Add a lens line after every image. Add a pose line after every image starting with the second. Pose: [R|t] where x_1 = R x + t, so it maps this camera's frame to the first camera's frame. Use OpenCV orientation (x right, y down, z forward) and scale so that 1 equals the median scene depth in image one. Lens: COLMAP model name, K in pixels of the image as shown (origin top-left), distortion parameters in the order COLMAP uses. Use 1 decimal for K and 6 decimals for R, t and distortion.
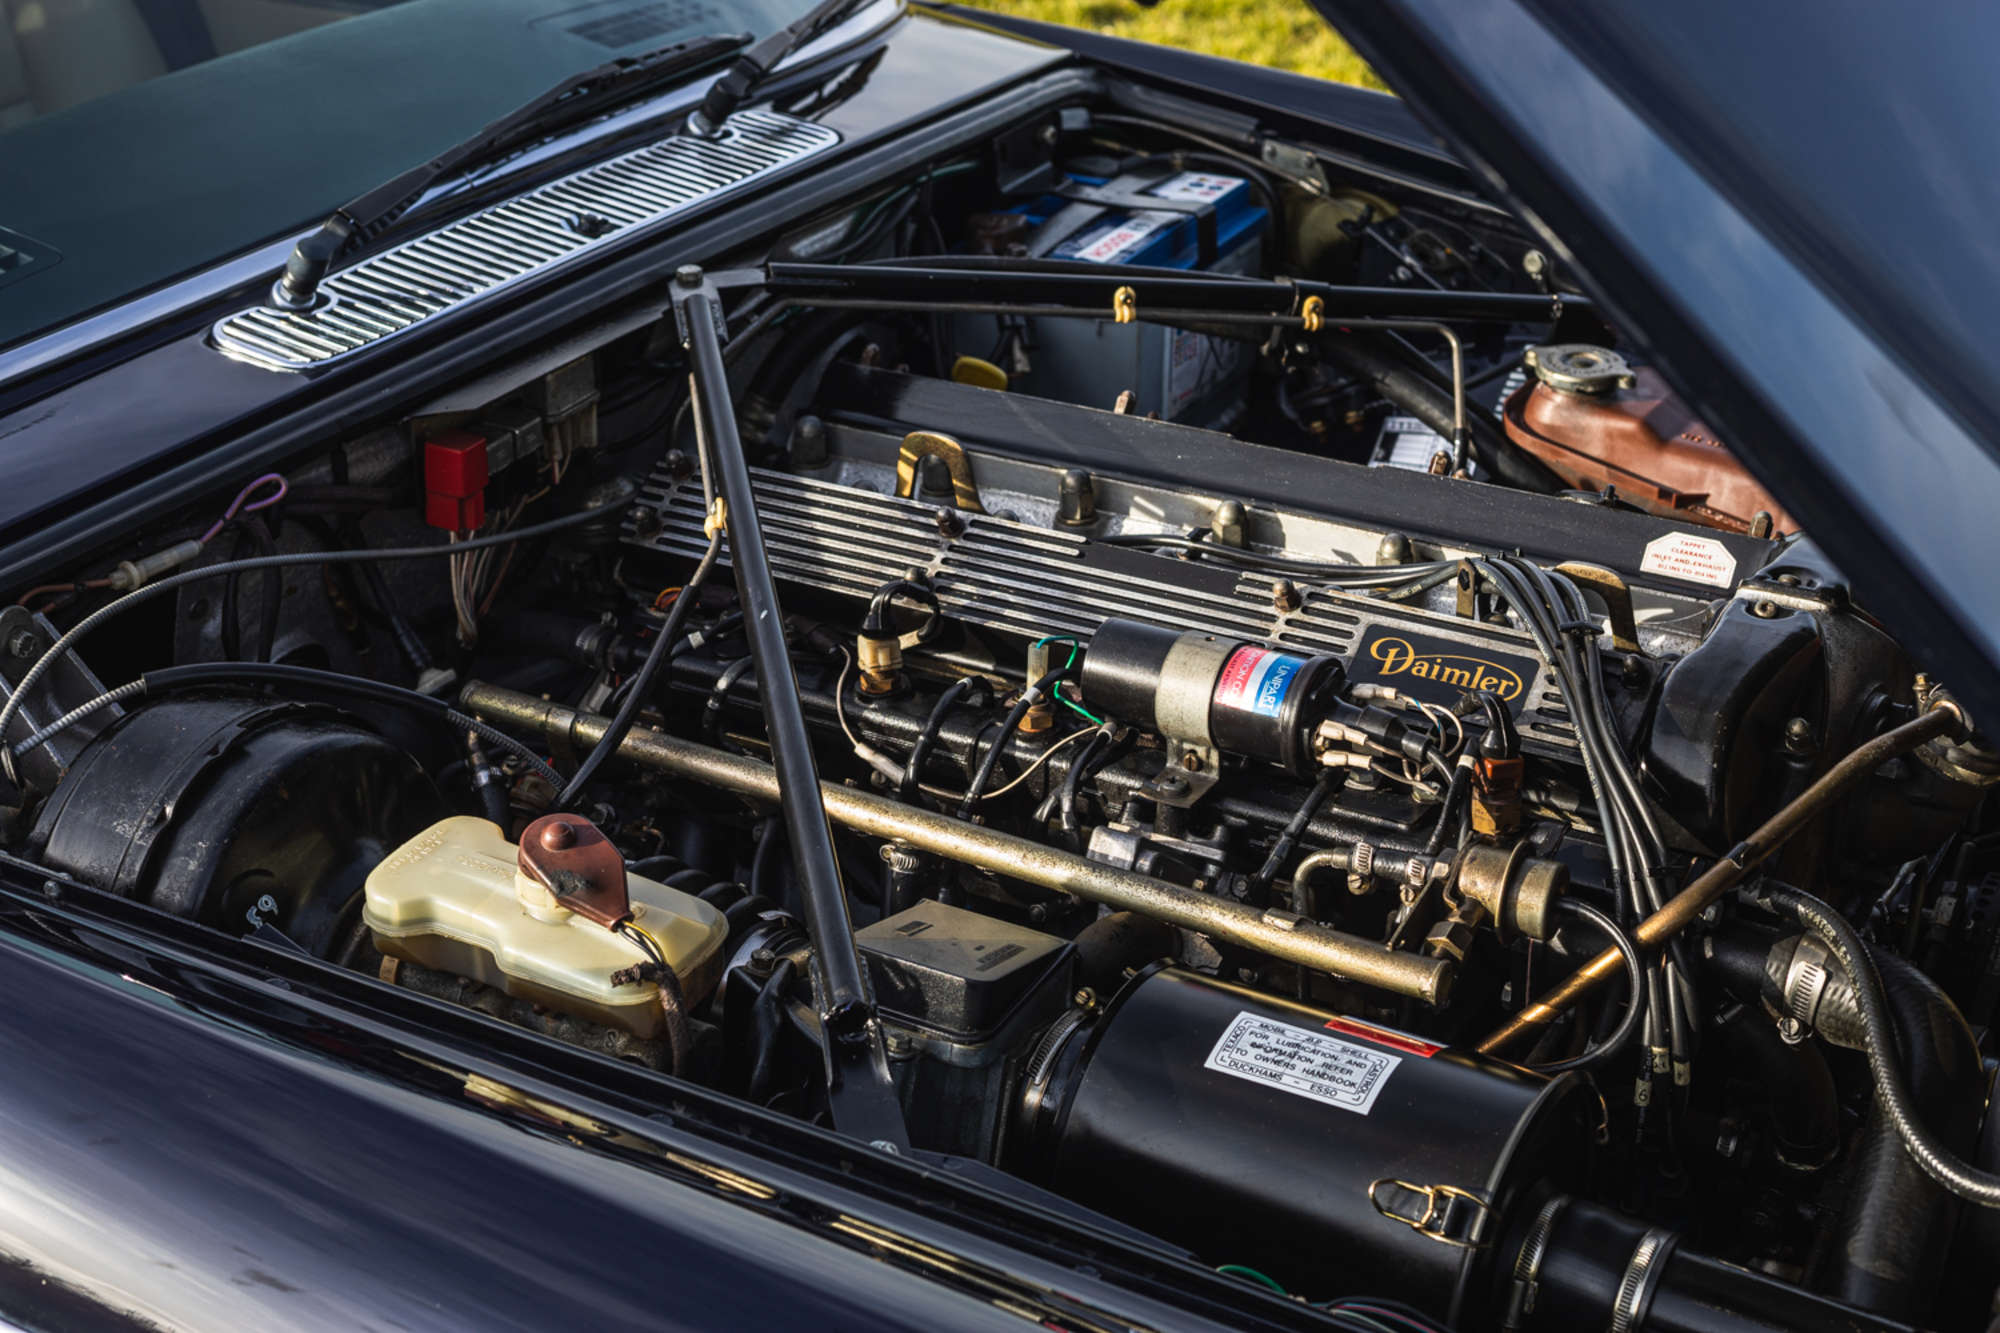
lens RADIAL K [[2981.7, 0, 1000.0], [0, 2981.7, 666.5], [0, 0, 1]] dist [-0.100493, -0.010466]
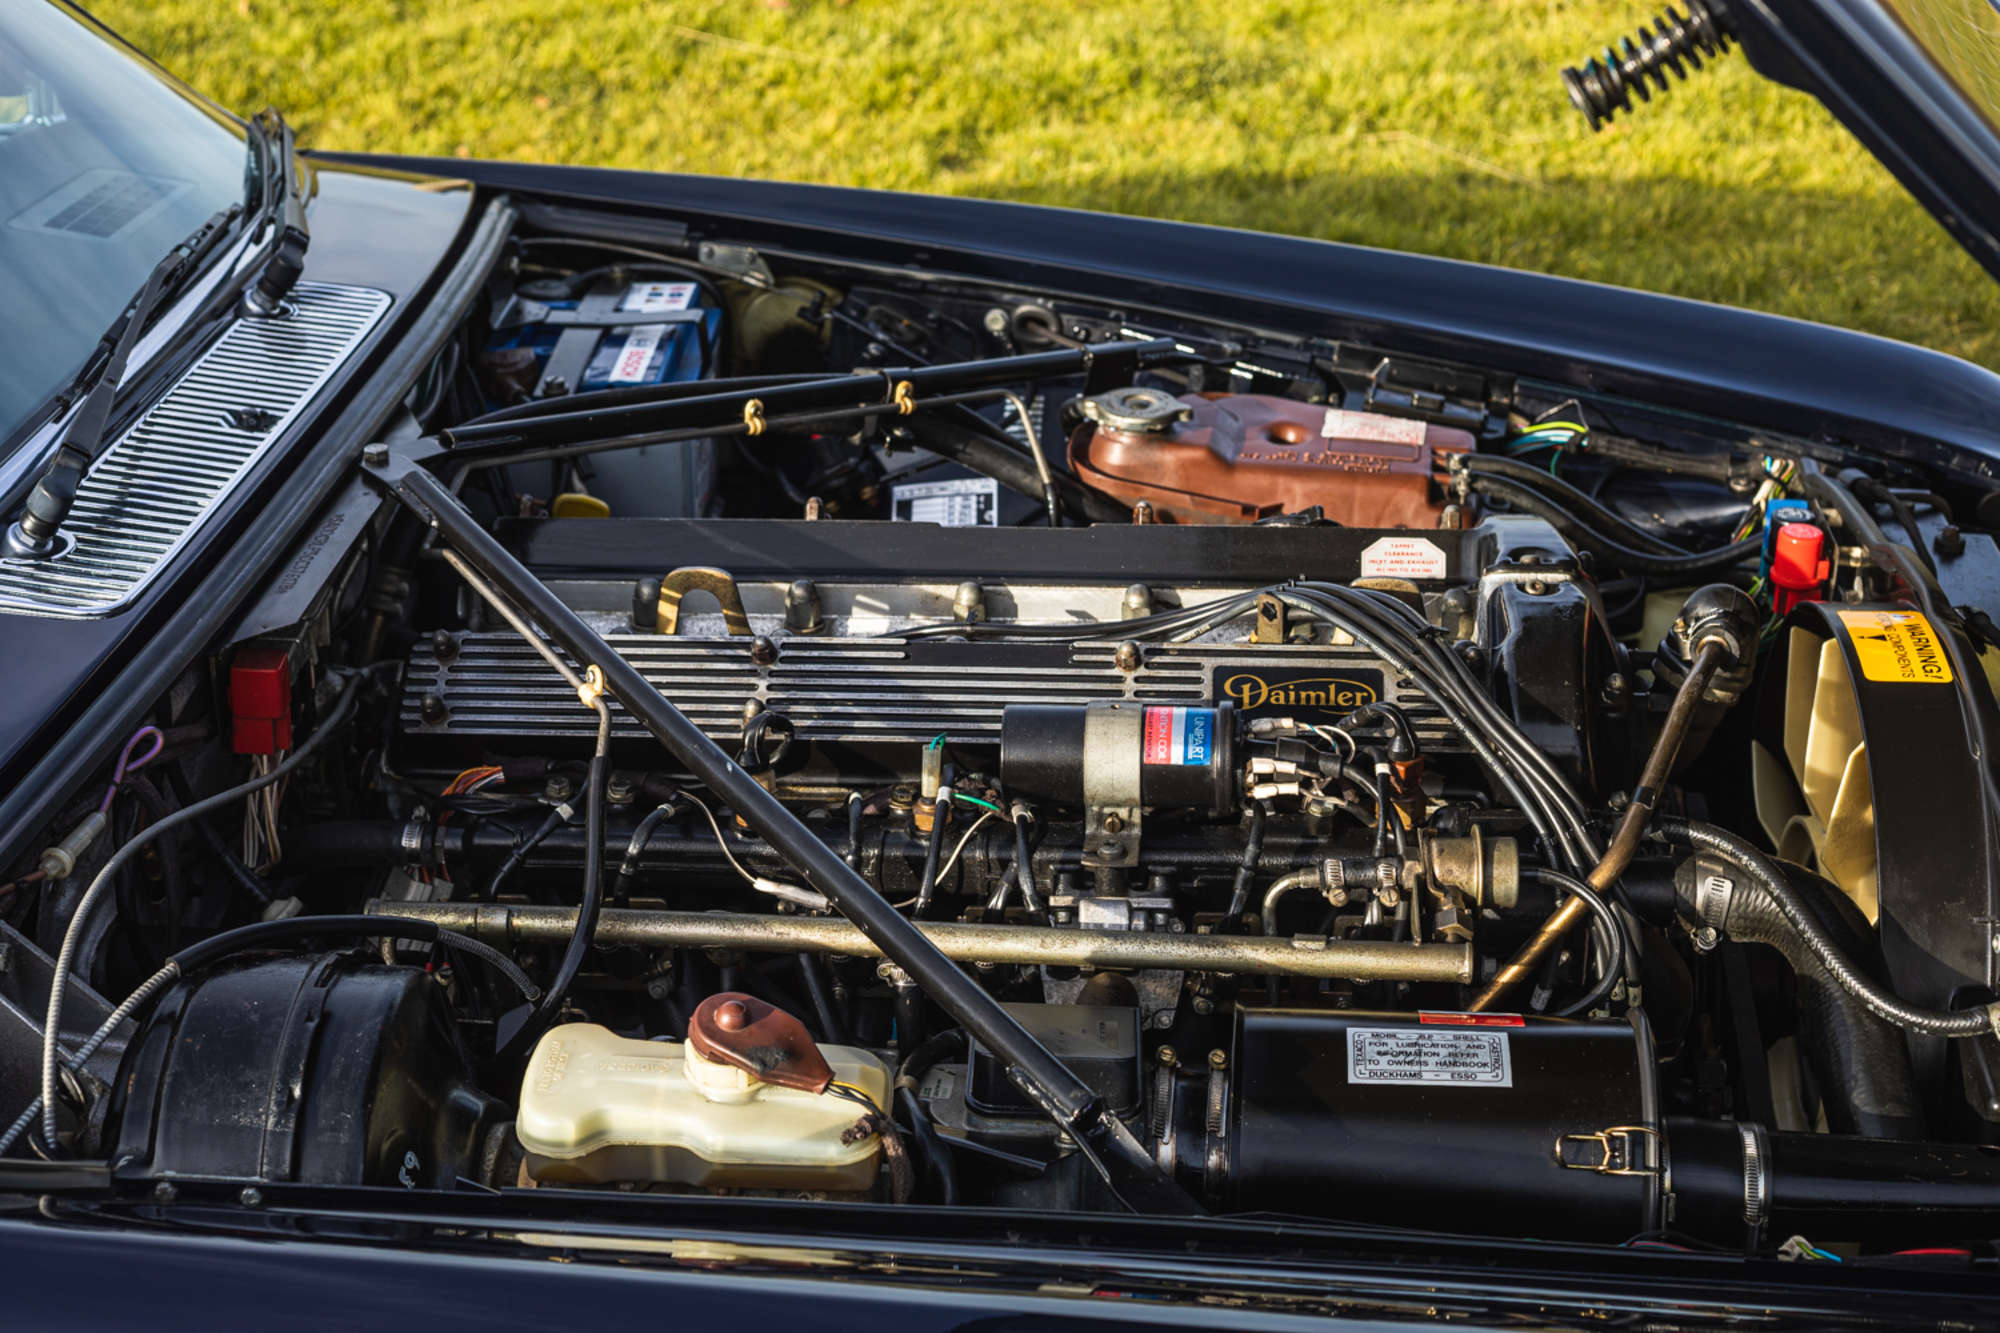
lens RADIAL K [[2981.7, 0, 1000.0], [0, 2981.7, 666.5], [0, 0, 1]] dist [-0.100493, -0.010466]
pose [[0.898937, -0.185385, 0.396918, -0.371043], [0.193018, 0.980970, 0.021028, -0.051545], [-0.393263, 0.057709, 0.917613, 0.037279]]
